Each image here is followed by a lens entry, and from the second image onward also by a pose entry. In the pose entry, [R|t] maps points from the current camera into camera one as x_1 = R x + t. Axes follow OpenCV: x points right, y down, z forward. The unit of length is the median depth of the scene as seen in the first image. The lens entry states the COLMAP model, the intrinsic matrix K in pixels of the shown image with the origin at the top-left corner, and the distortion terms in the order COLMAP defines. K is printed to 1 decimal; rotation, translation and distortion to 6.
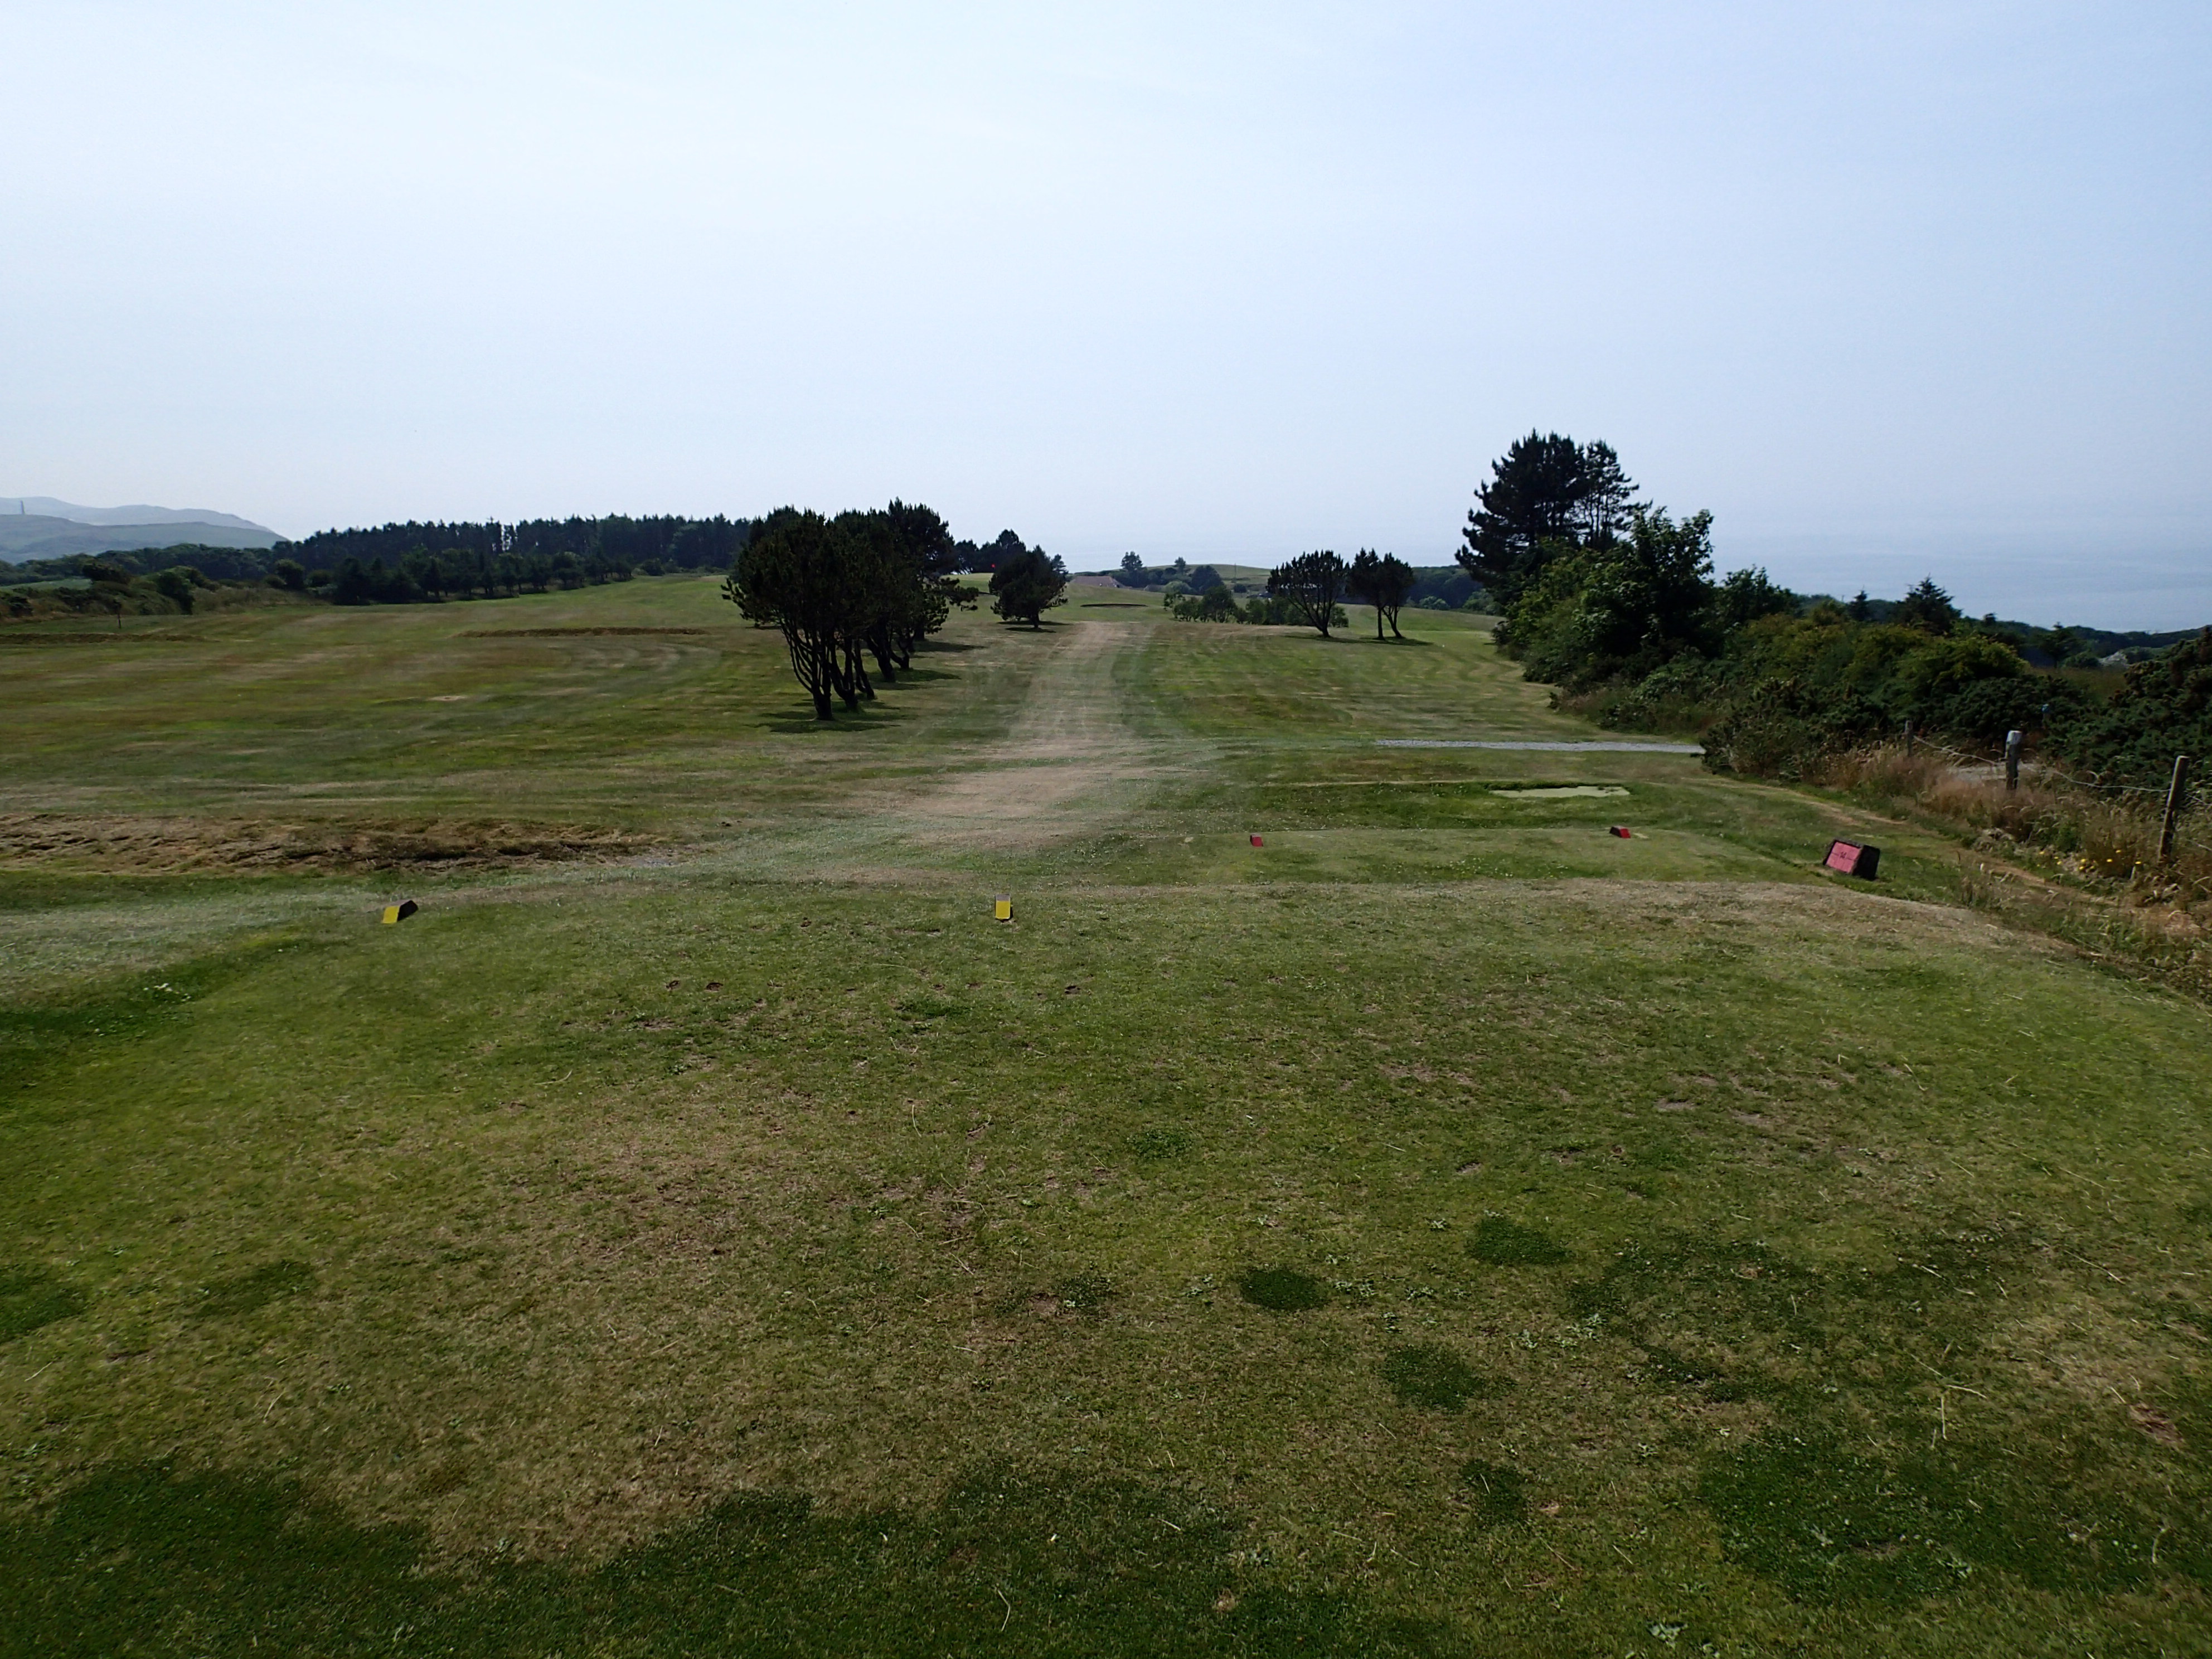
lens RADIAL K [[1687.4, 0, 1108.3], [0, 1687.4, 828.1], [0, 0, 1]] dist [-0.003047, 0.007112]
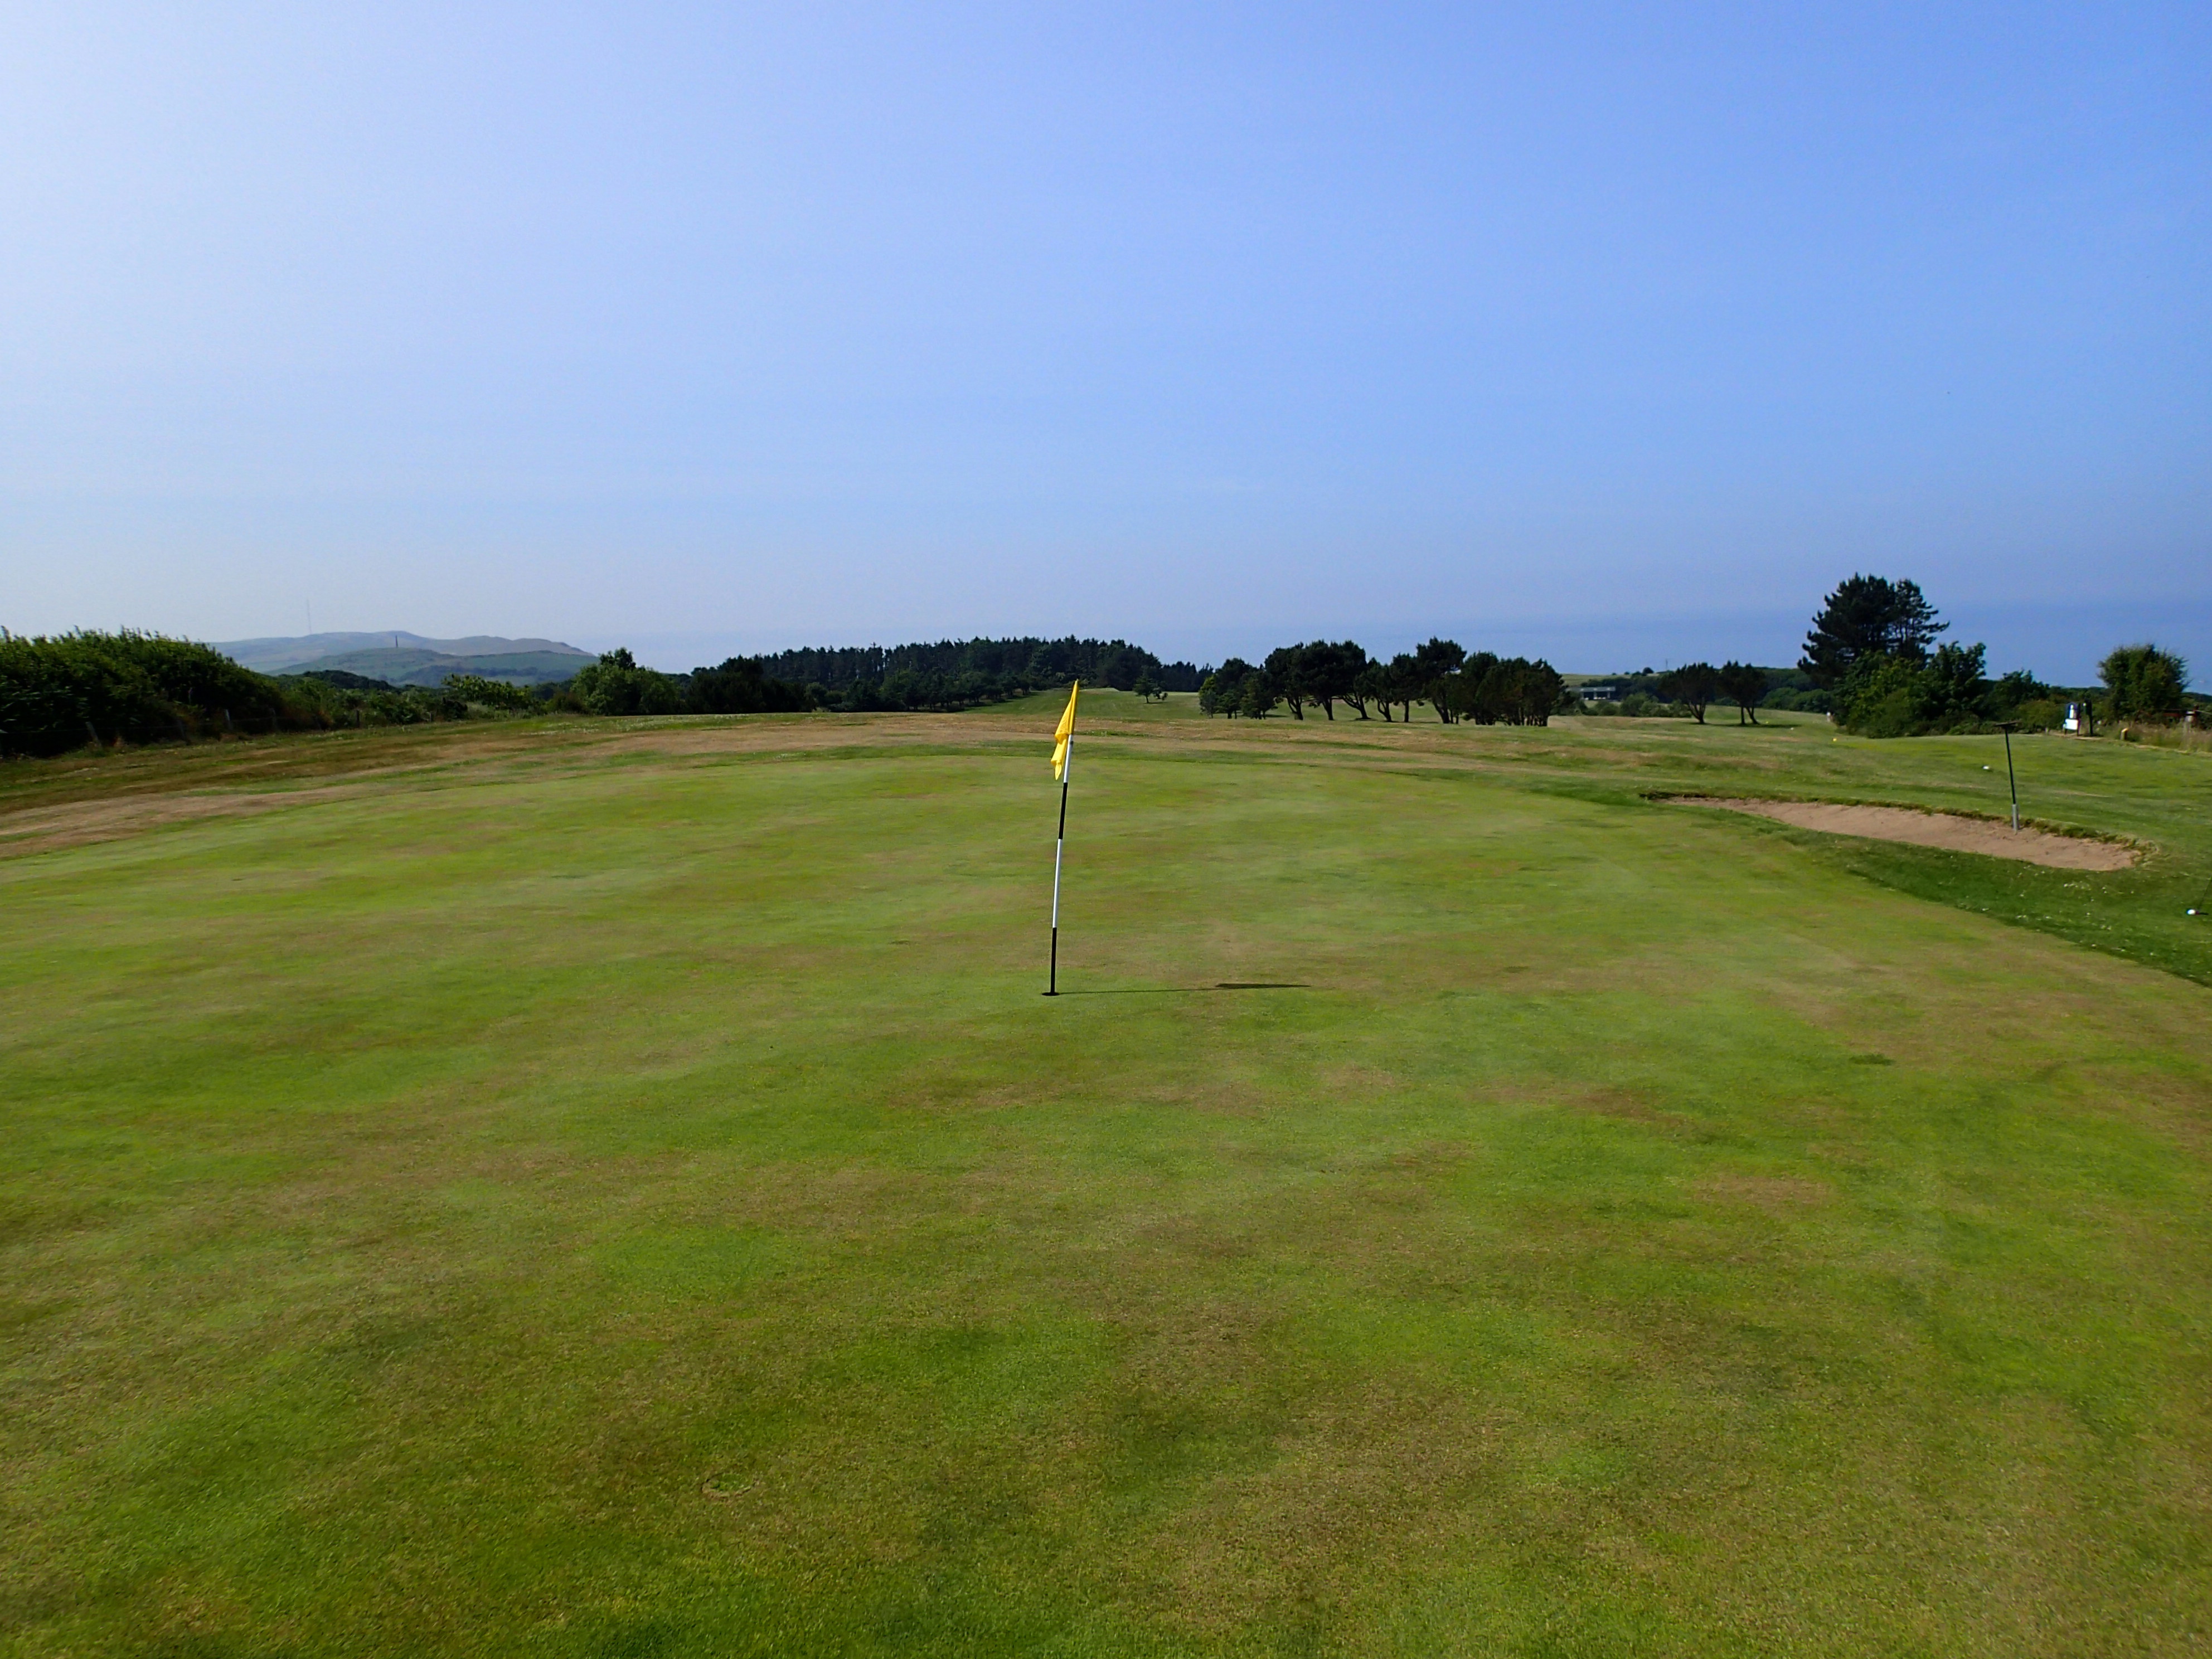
lens RADIAL K [[1687.4, 0, 1103.8], [0, 1687.4, 831.5], [0, 0, 1]] dist [-0.003047, 0.007112]
pose [[0.988069, -0.006039, -0.153896, -0.145572], [-0.003461, 0.998108, -0.061390, 0.062877], [0.153976, 0.061191, 0.986178, -0.446378]]
